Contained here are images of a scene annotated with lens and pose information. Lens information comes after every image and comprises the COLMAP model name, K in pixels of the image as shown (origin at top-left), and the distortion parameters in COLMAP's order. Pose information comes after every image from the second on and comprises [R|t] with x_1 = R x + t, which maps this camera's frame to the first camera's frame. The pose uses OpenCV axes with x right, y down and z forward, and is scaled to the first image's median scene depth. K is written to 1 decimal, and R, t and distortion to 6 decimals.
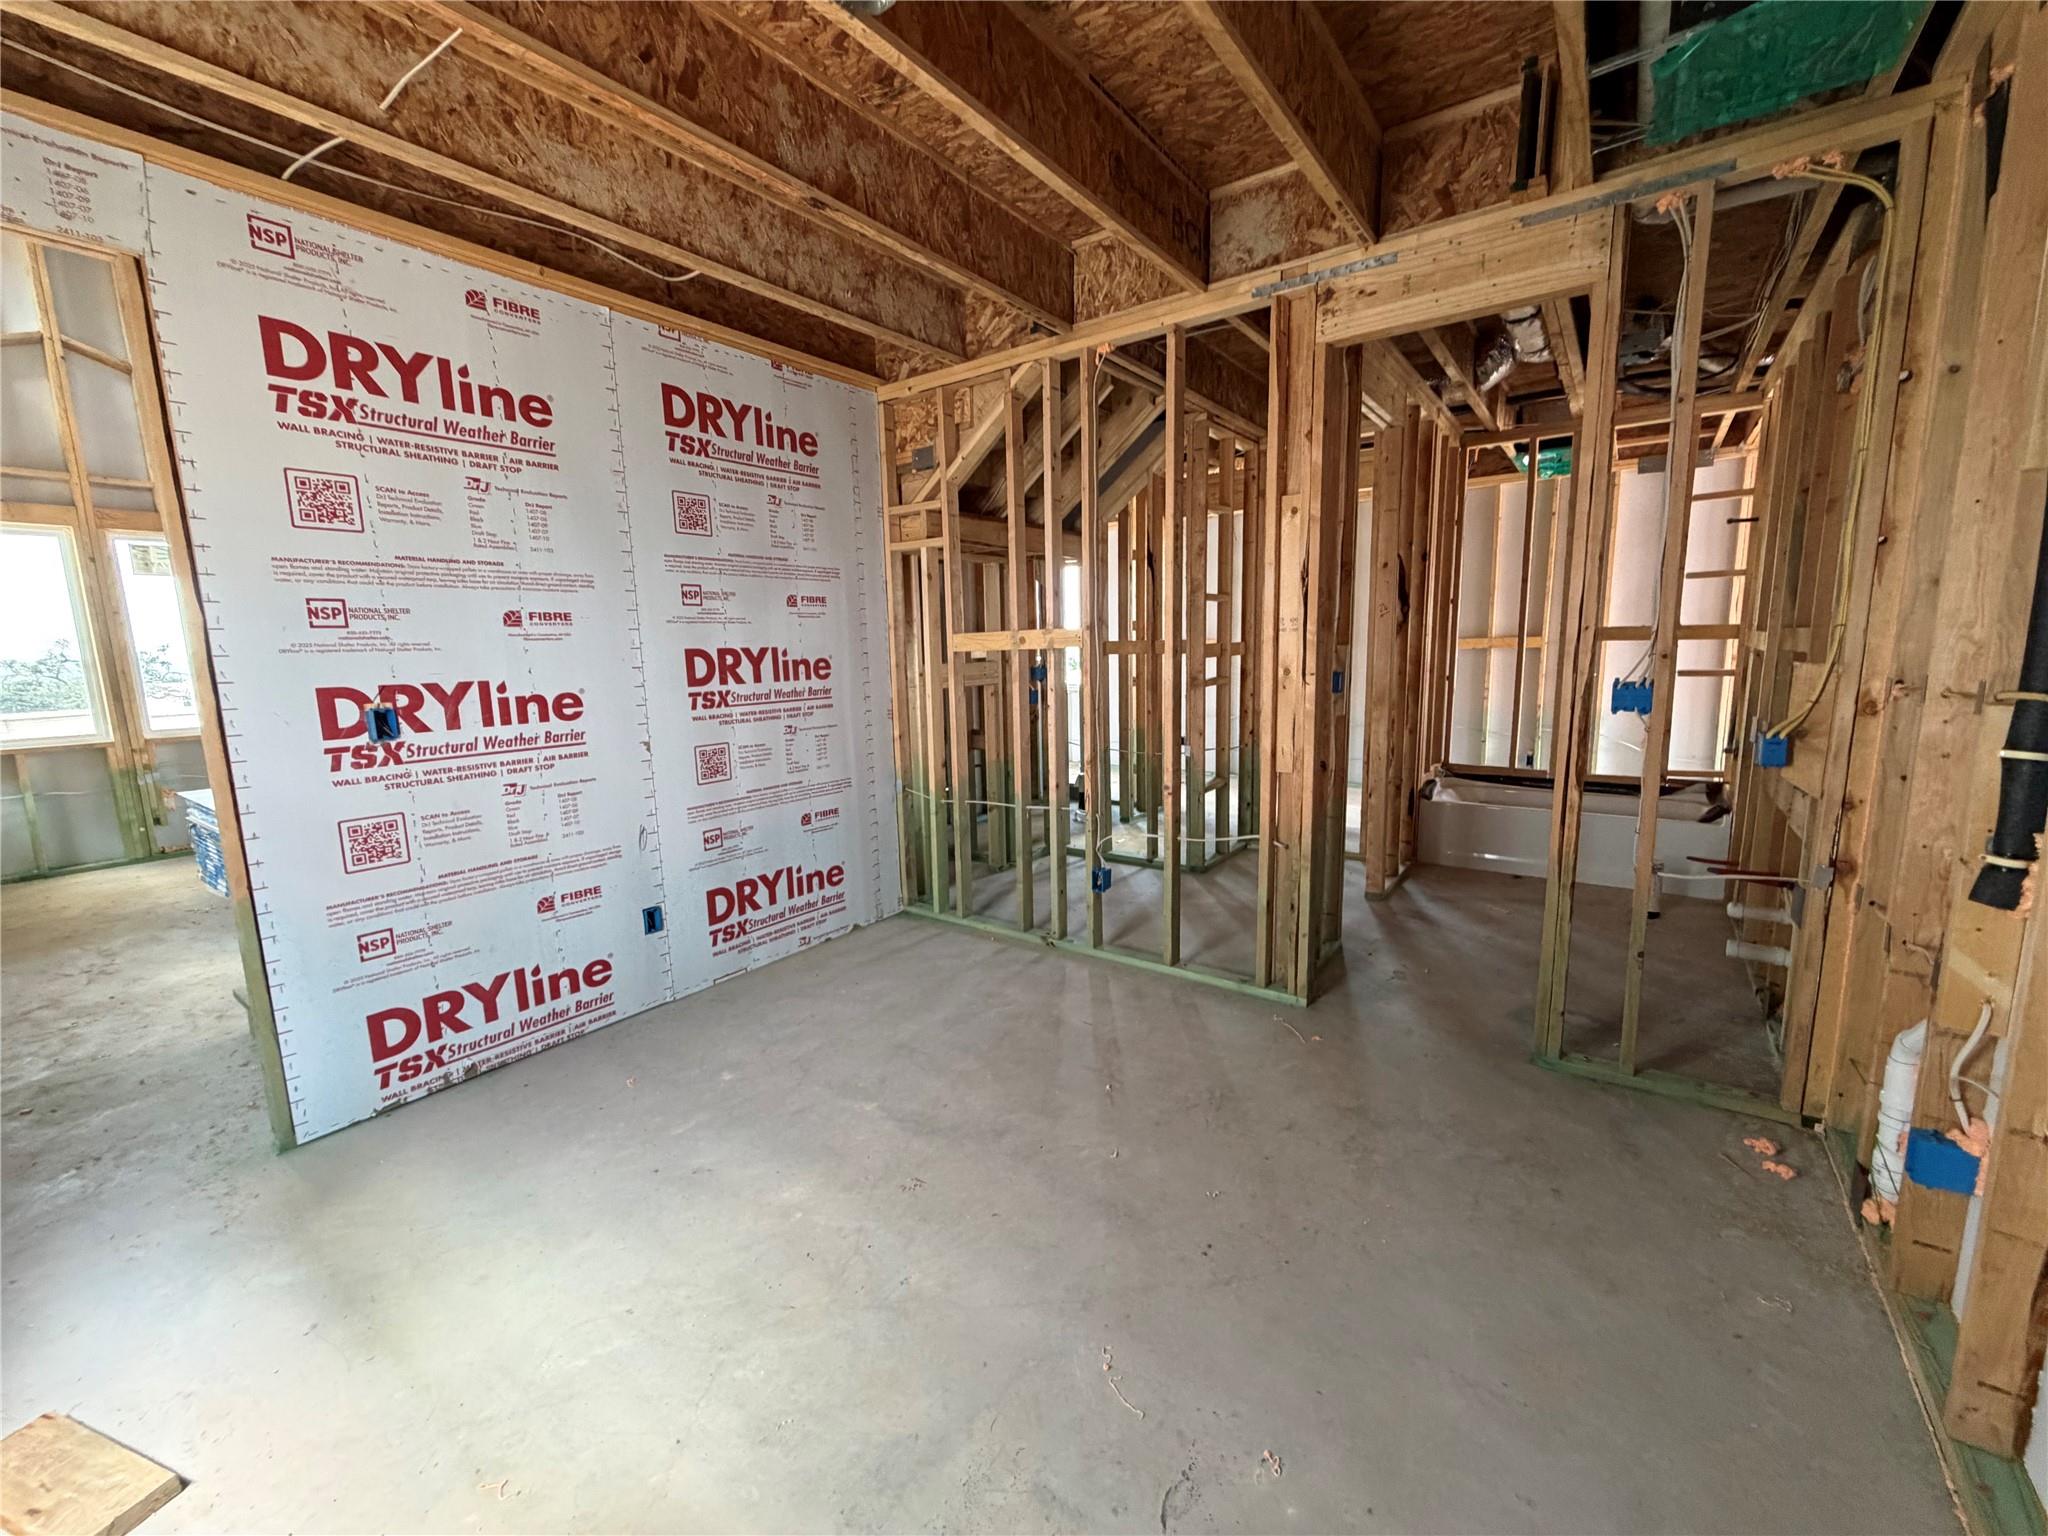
lens RADIAL K [[818.8, 0, 1023.6], [0, 818.8, 764.4], [0, 0, 1]] dist [0.001348, 0.000307]
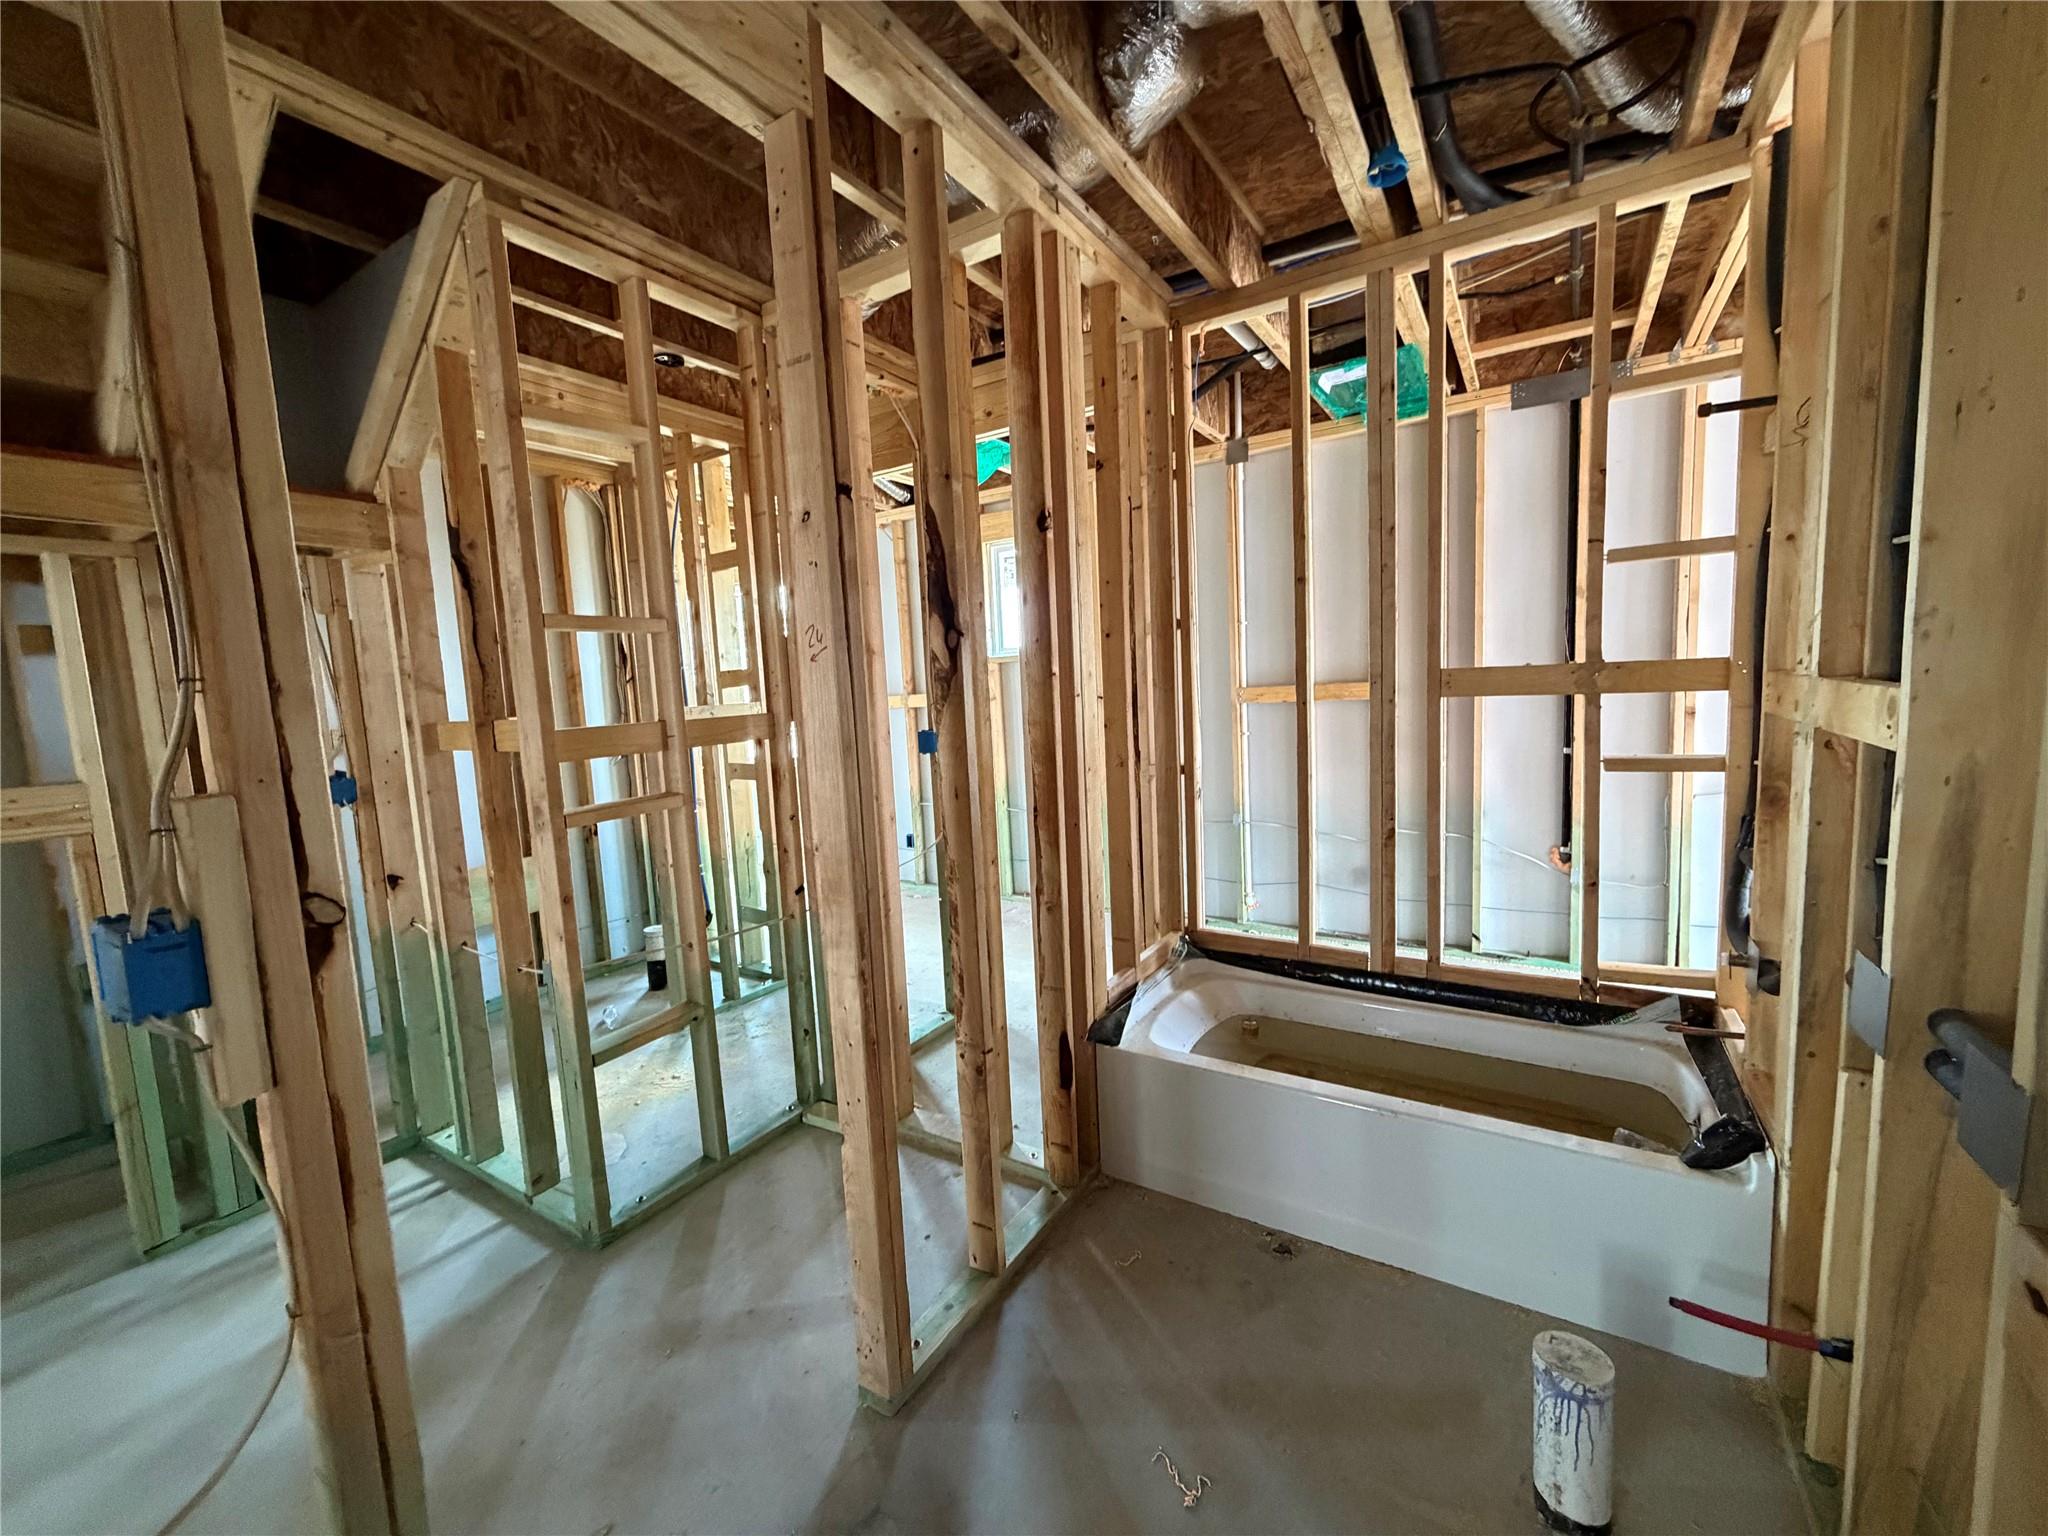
lens RADIAL K [[818.8, 0, 1024.3], [0, 818.8, 770.7], [0, 0, 1]] dist [0.001348, 0.000307]
pose [[0.997306, -0.032052, 0.065978, 0.420046], [0.035182, 0.998283, -0.046832, -0.093058], [-0.064364, 0.049027, 0.996721, 0.533014]]
